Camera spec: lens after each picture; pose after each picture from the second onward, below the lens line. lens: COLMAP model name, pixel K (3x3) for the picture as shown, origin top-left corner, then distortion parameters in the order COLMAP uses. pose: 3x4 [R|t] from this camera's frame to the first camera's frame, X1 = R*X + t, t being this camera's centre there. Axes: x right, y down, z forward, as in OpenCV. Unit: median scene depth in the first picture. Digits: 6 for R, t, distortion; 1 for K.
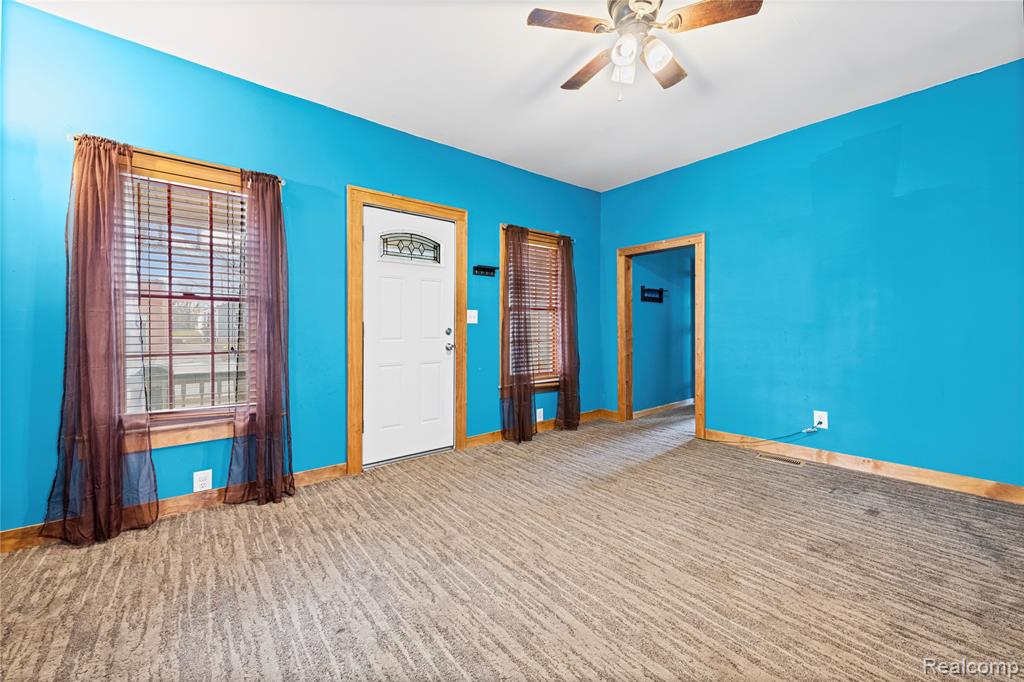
lens RADIAL K [[405.7, 0, 520.3], [0, 405.7, 324.6], [0, 0, 1]] dist [-0.000020, -0.000183]
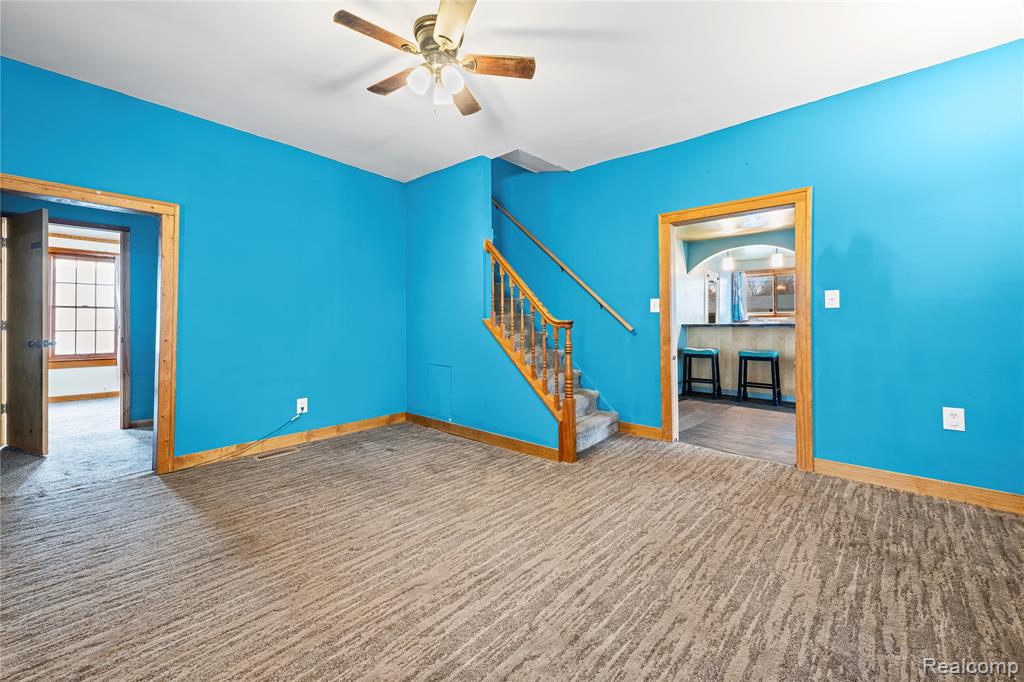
lens RADIAL K [[405.7, 0, 520.3], [0, 405.7, 324.6], [0, 0, 1]] dist [-0.000020, -0.000183]
pose [[-0.157943, 0.004750, 0.987437, -0.638395], [0.000718, 0.999989, -0.004695, 0.011865], [-0.987448, -0.000032, -0.157945, 0.730302]]
